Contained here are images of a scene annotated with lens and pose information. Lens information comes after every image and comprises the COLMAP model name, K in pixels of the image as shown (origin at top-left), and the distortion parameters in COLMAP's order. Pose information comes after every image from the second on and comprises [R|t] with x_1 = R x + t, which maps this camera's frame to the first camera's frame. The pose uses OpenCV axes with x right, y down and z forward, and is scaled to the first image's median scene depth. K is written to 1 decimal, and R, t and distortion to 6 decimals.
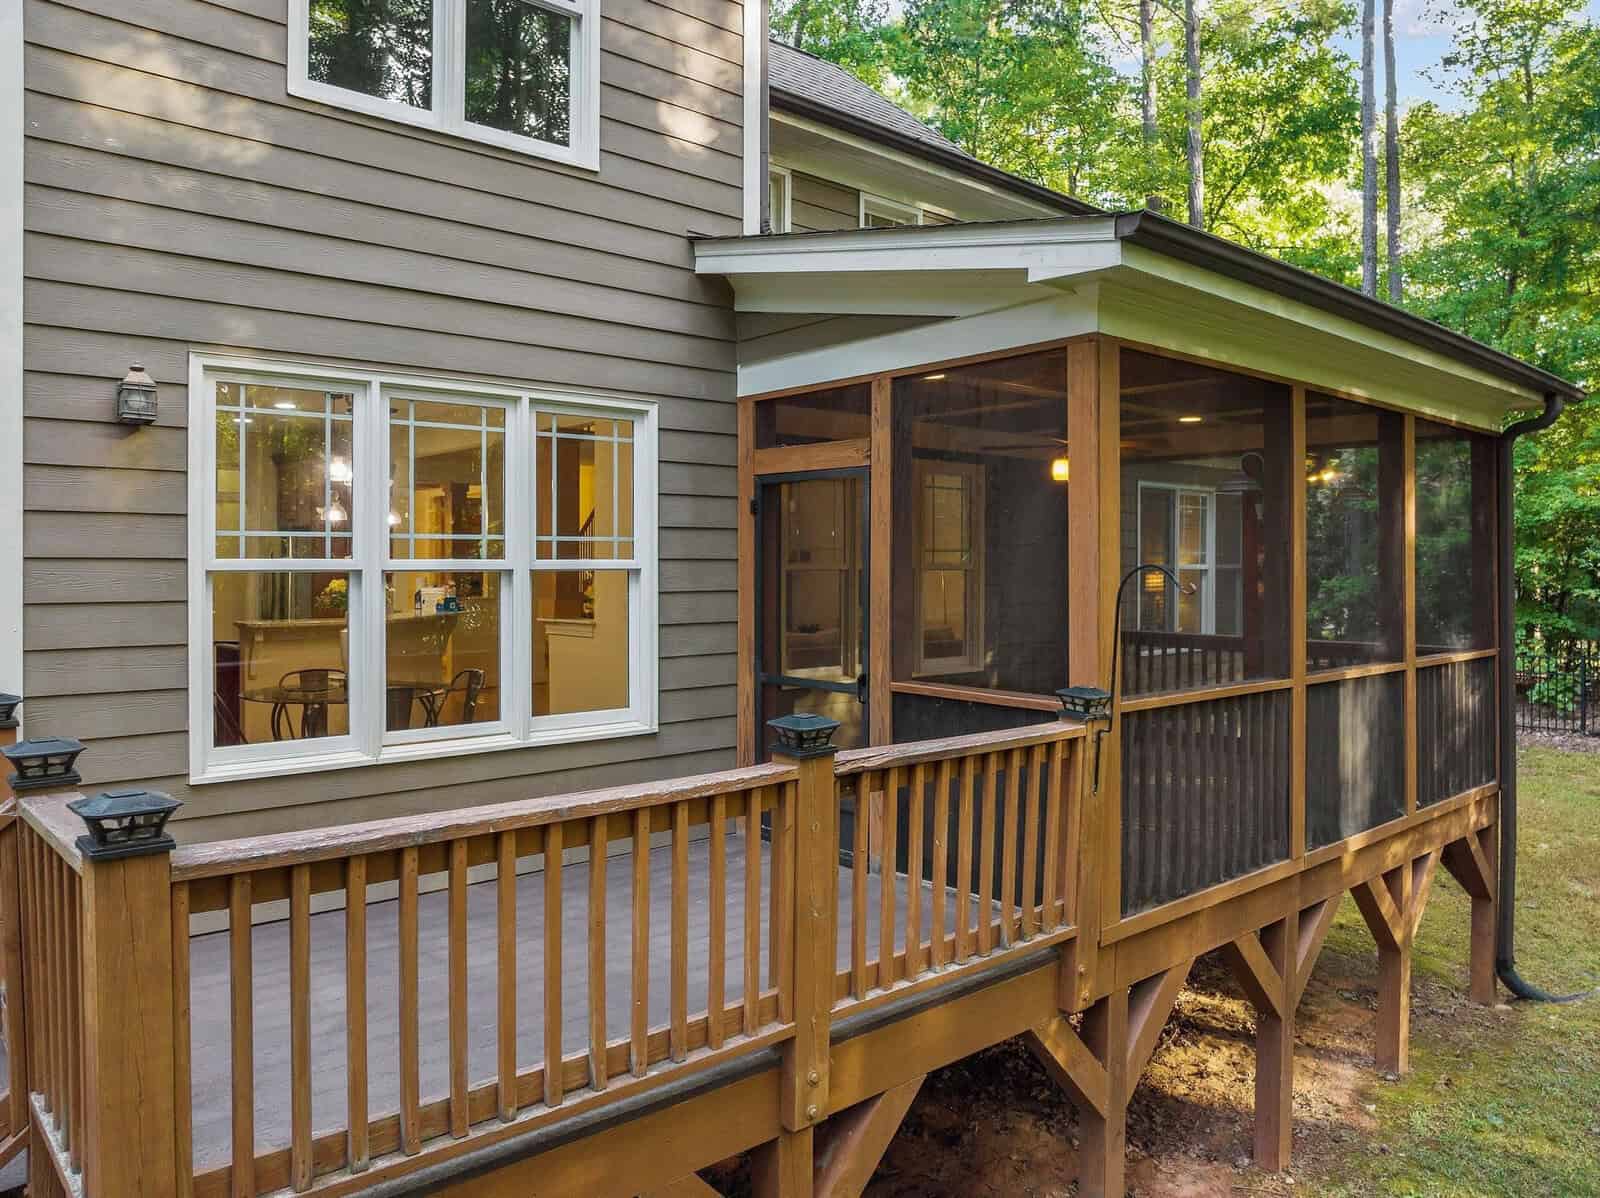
lens RADIAL K [[1145.3, 0, 809.6], [0, 1145.3, 590.4], [0, 0, 1]] dist [-0.030665, -0.006805]
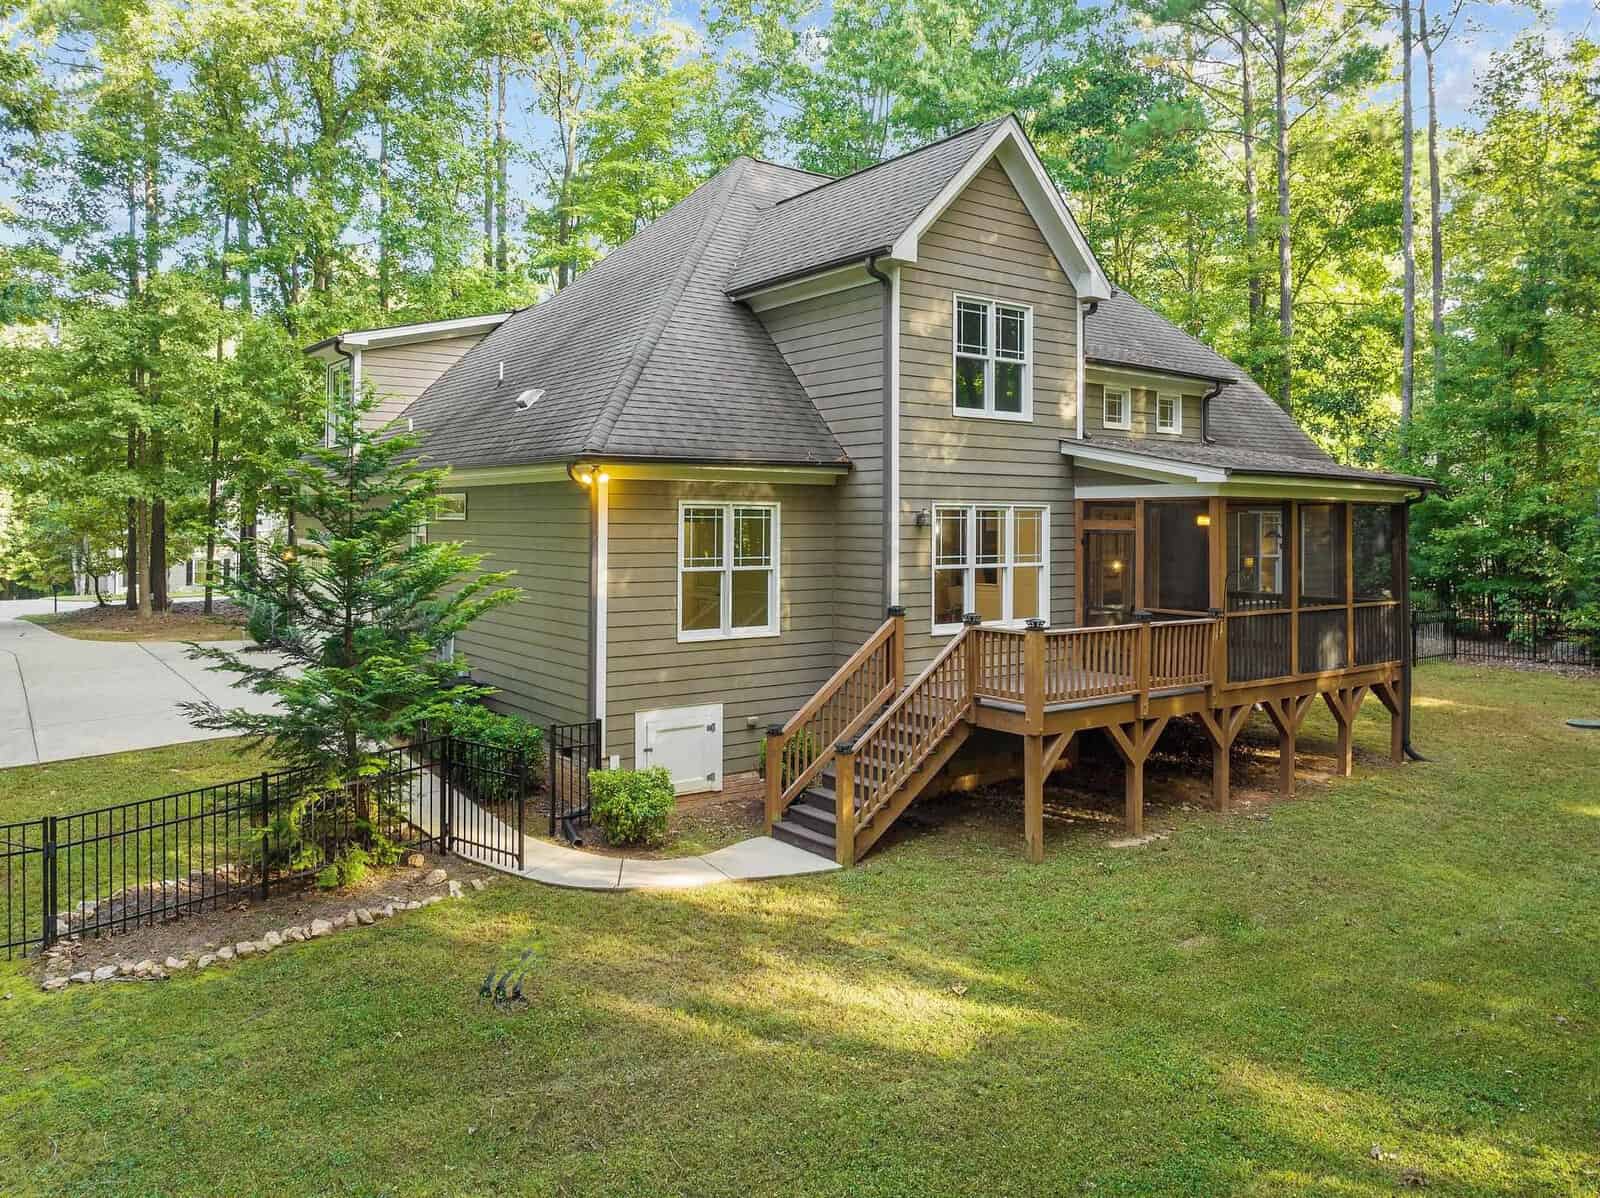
lens RADIAL K [[1156.6, 0, 797.0], [0, 1156.6, 524.7], [0, 0, 1]] dist [-0.024075, -0.001251]
pose [[0.995717, 0.005487, -0.092289, -0.477540], [-0.007413, 0.999761, -0.020543, -0.055868], [0.092154, 0.021139, 0.995520, -1.768808]]
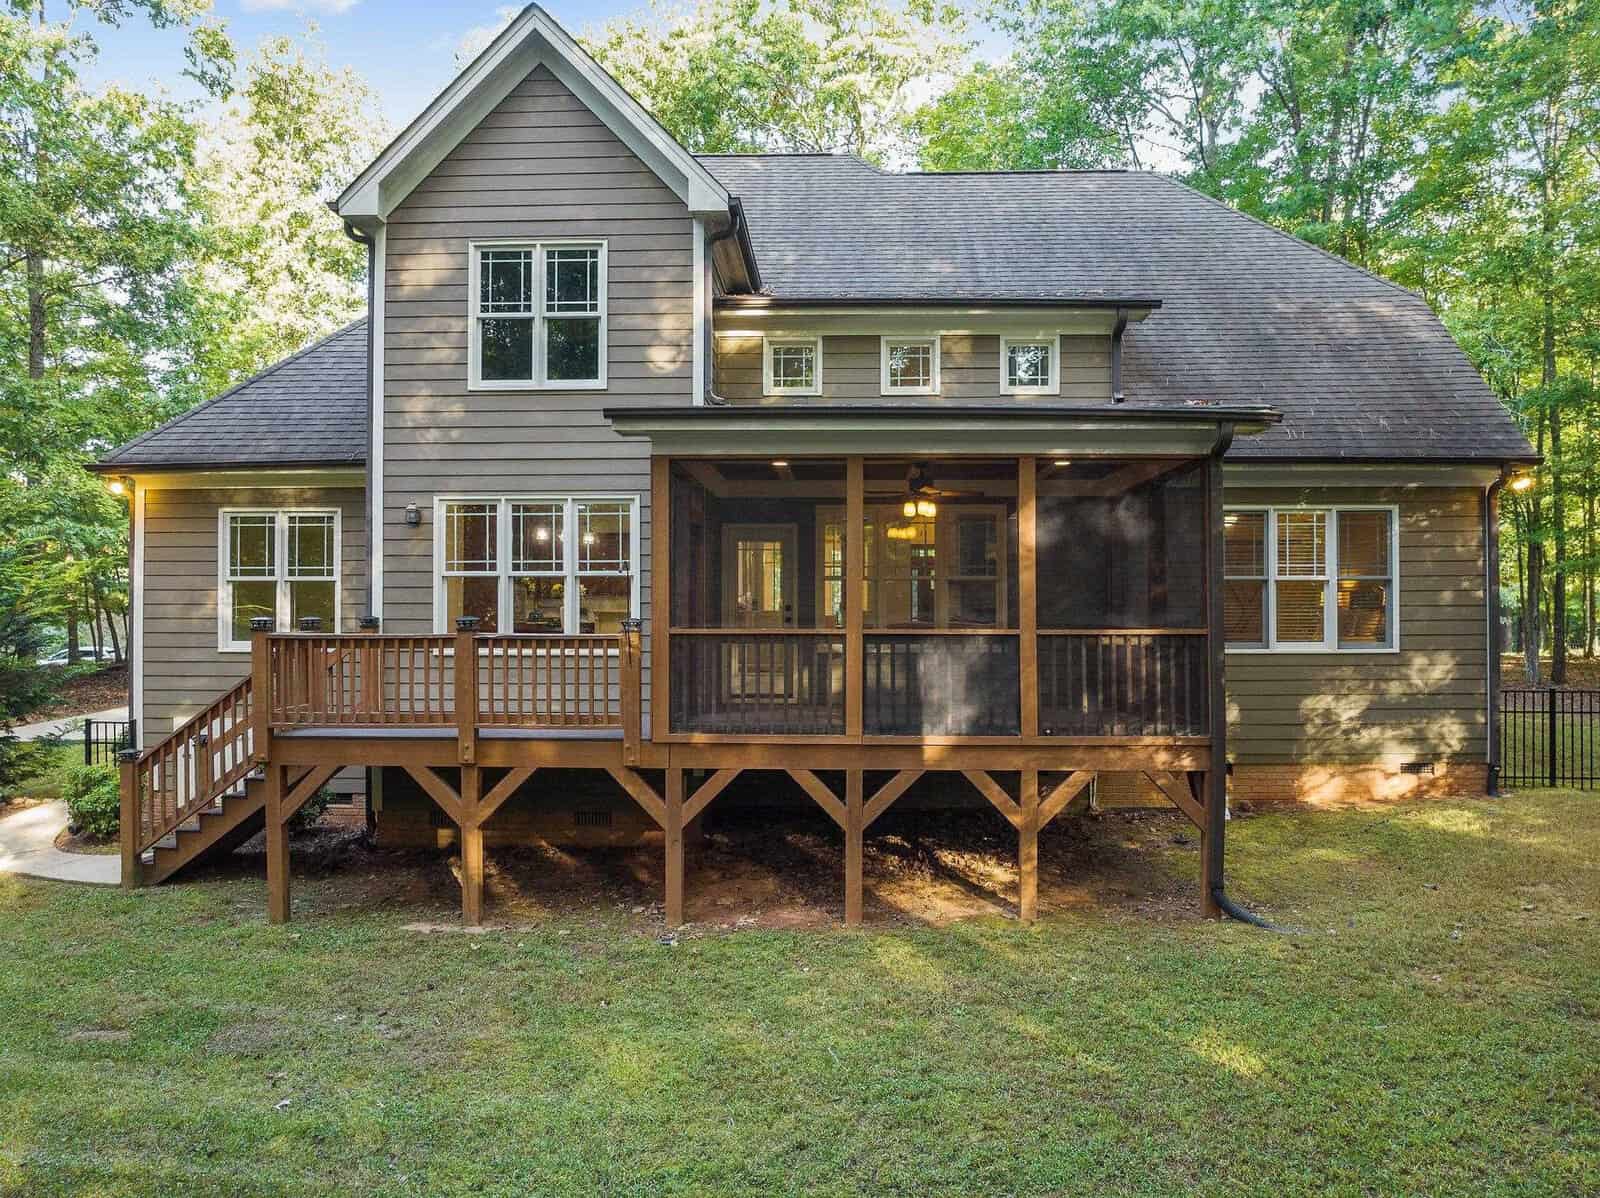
lens RADIAL K [[1135.0, 0, 809.2], [0, 1135.0, 596.3], [0, 0, 1]] dist [-0.024212, -0.003368]
pose [[0.735045, -0.006846, -0.677984, 1.478950], [-0.012055, 0.999659, -0.023164, 0.063449], [0.677911, 0.025200, 0.734712, -0.285991]]
